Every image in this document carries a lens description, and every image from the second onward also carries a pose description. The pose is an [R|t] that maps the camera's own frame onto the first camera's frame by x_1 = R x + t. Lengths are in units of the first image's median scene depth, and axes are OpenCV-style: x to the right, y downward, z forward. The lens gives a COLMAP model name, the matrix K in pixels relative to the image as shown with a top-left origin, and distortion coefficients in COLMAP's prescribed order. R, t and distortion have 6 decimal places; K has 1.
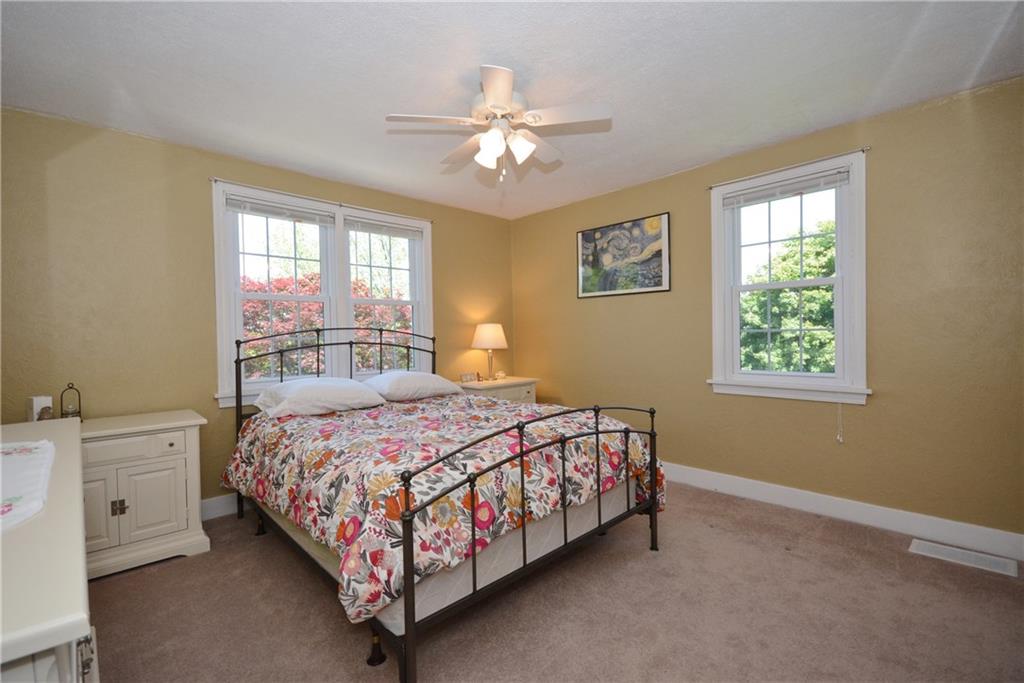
lens RADIAL K [[451.3, 0, 505.6], [0, 451.3, 344.7], [0, 0, 1]] dist [-0.002159, -0.006914]
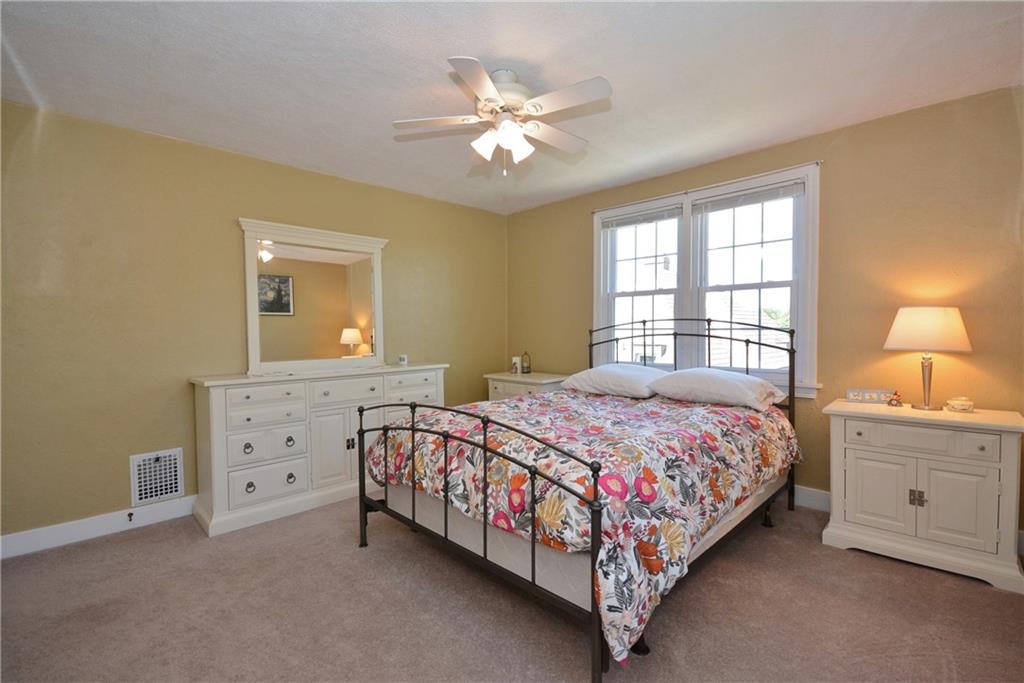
lens RADIAL K [[451.3, 0, 505.1], [0, 451.3, 334.9], [0, 0, 1]] dist [-0.002159, -0.006914]
pose [[0.021051, 0.026161, -0.999436, 0.602234], [-0.013480, 0.999574, 0.025880, -0.022098], [0.999688, 0.012928, 0.021394, 0.587159]]
